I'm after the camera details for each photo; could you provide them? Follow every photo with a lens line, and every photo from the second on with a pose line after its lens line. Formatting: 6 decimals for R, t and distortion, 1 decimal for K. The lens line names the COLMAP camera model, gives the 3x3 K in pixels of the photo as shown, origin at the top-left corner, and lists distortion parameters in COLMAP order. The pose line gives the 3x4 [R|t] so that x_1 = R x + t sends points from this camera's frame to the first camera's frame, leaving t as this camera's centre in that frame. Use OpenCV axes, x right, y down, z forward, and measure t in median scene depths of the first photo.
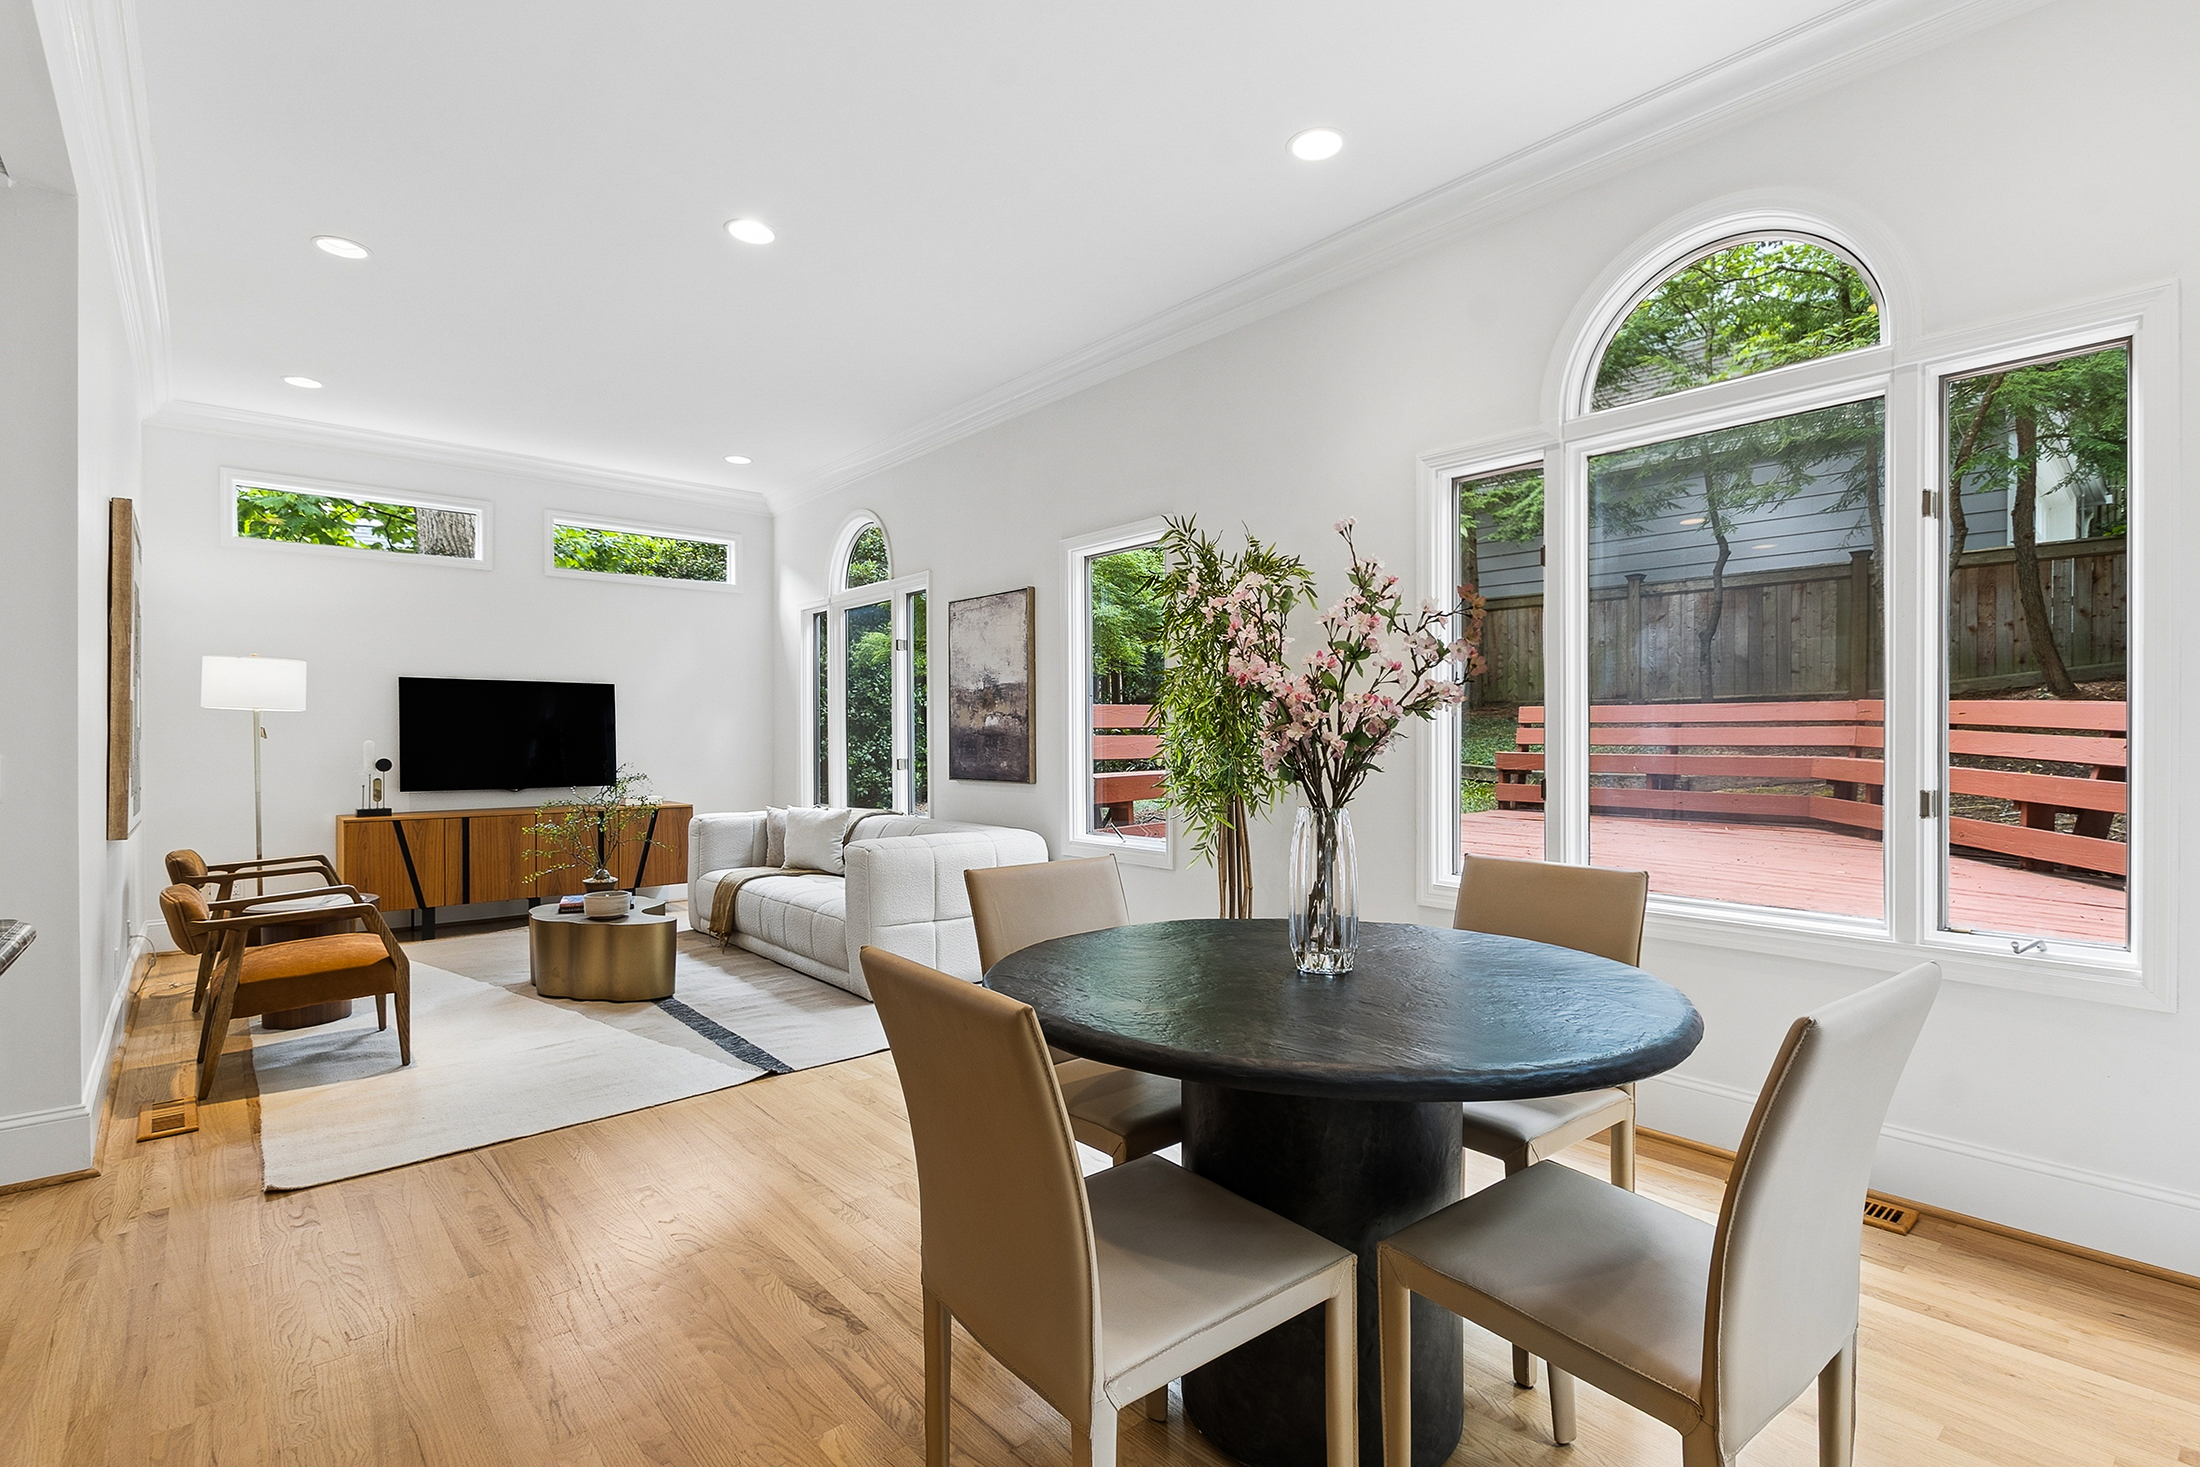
lens RADIAL K [[1038.9, 0, 1117.5], [0, 1038.9, 743.7], [0, 0, 1]] dist [0.020139, -0.007550]
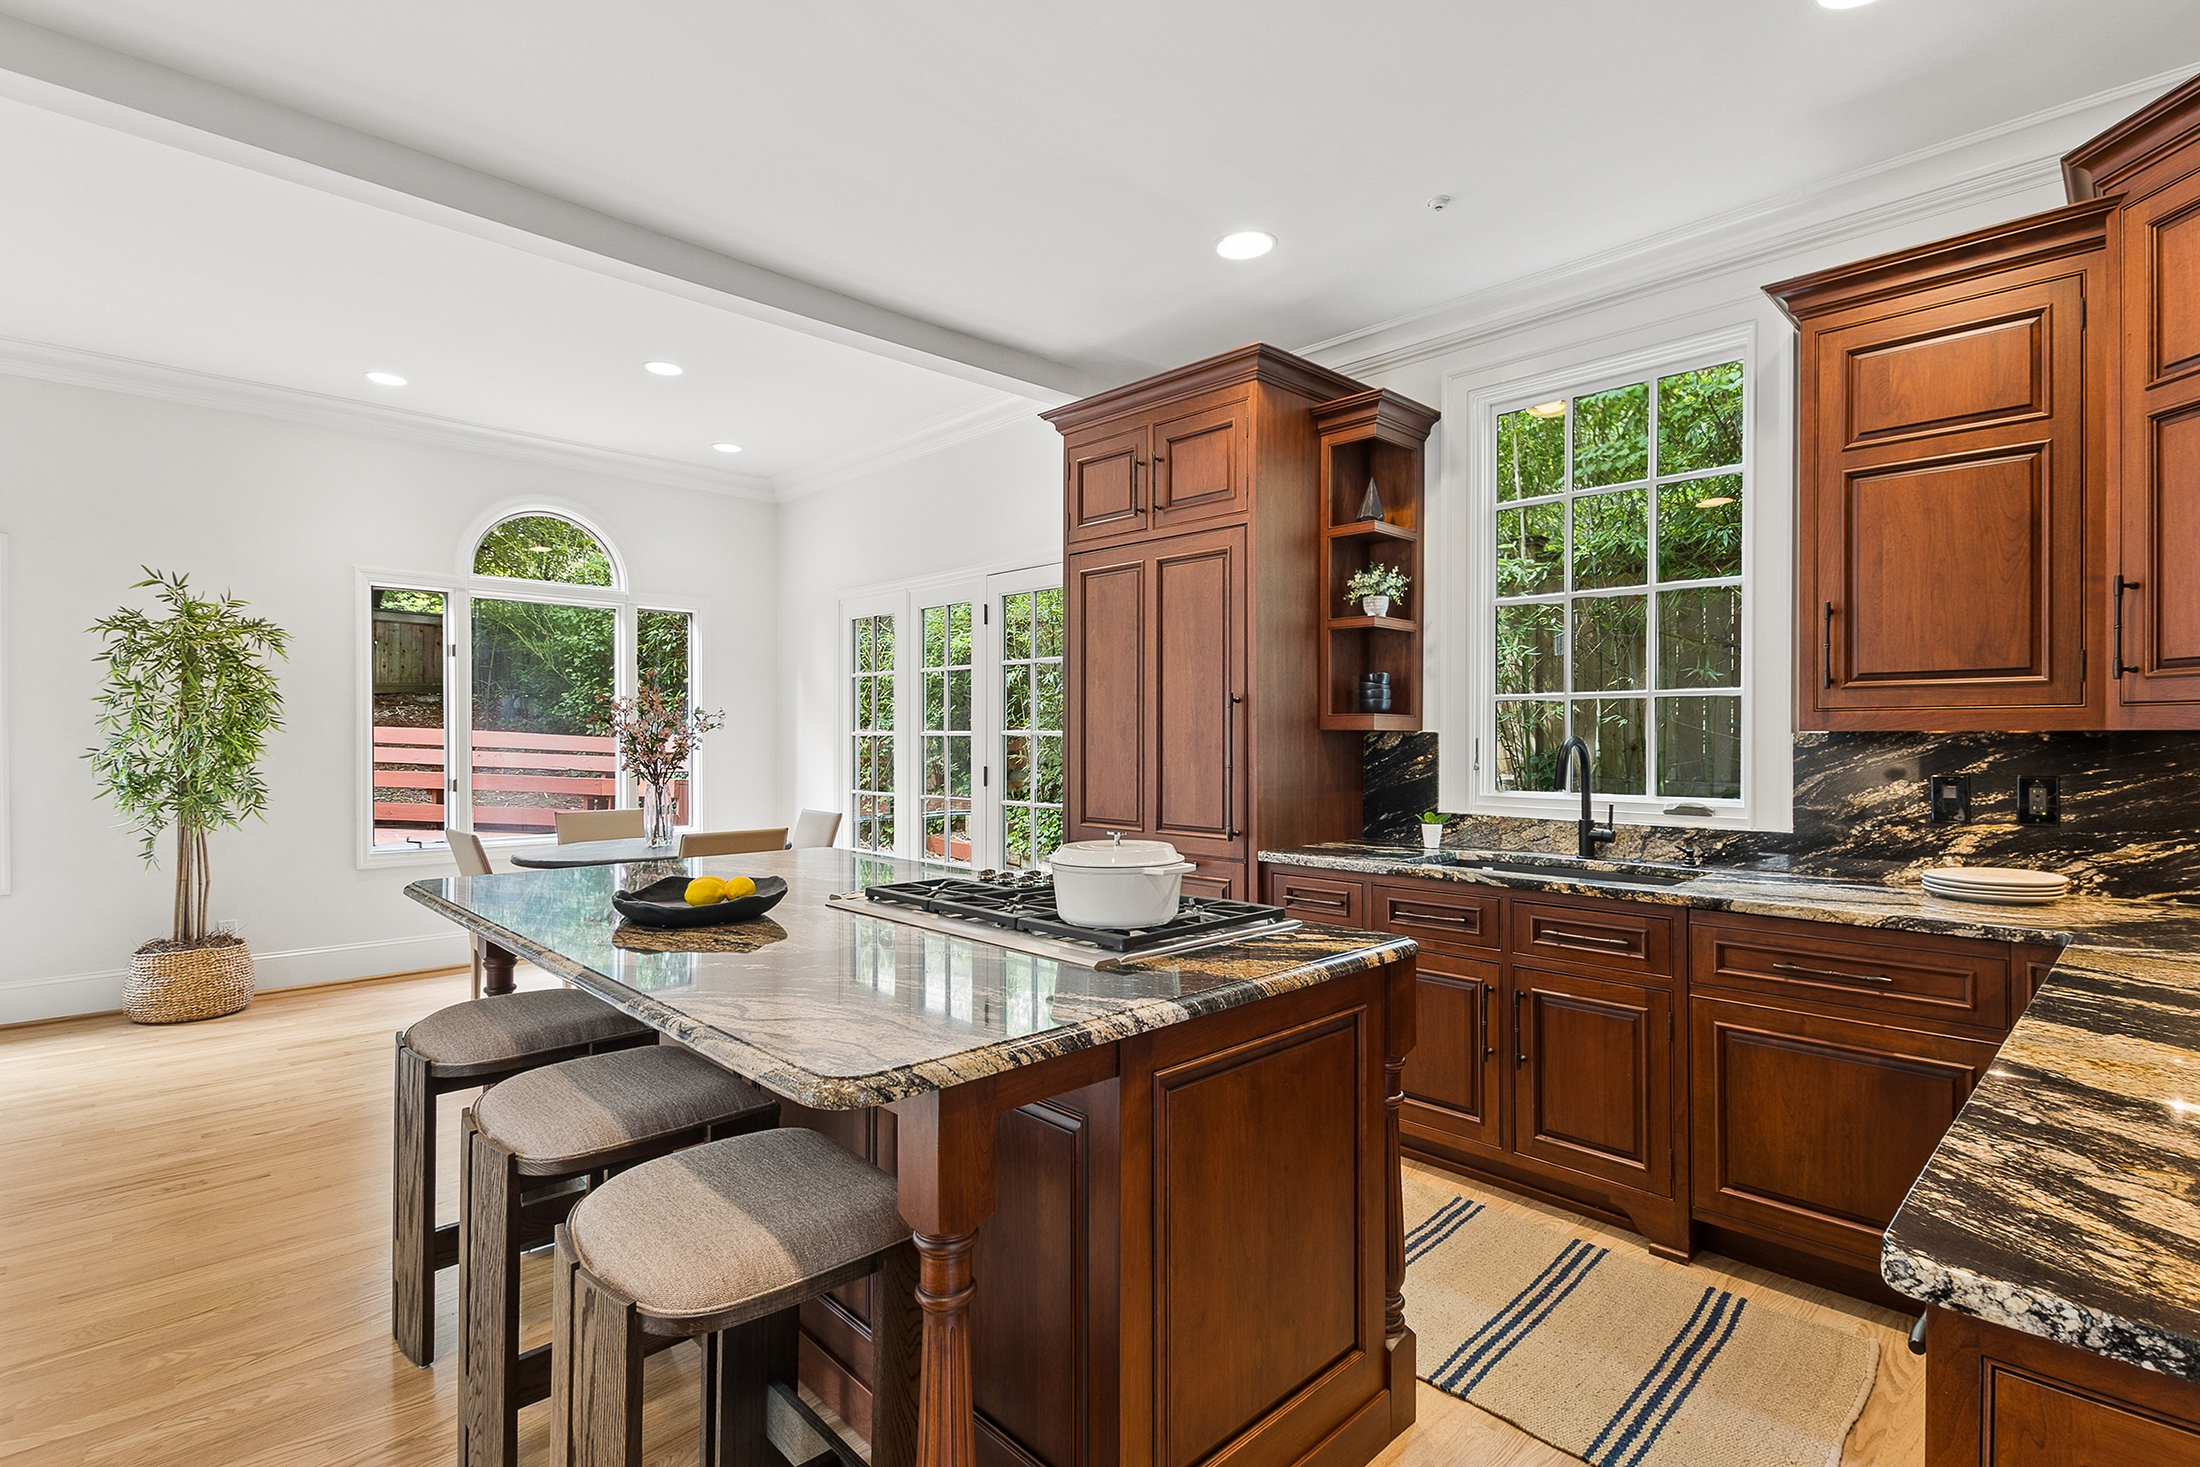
lens RADIAL K [[1038.9, 0, 1111.4], [0, 1038.9, 734.7], [0, 0, 1]] dist [0.020139, -0.007550]
pose [[-0.053457, 0.003497, 0.998564, -0.812738], [0.007507, 0.999967, -0.003100, -0.016244], [-0.998542, 0.007331, -0.053481, 0.003443]]
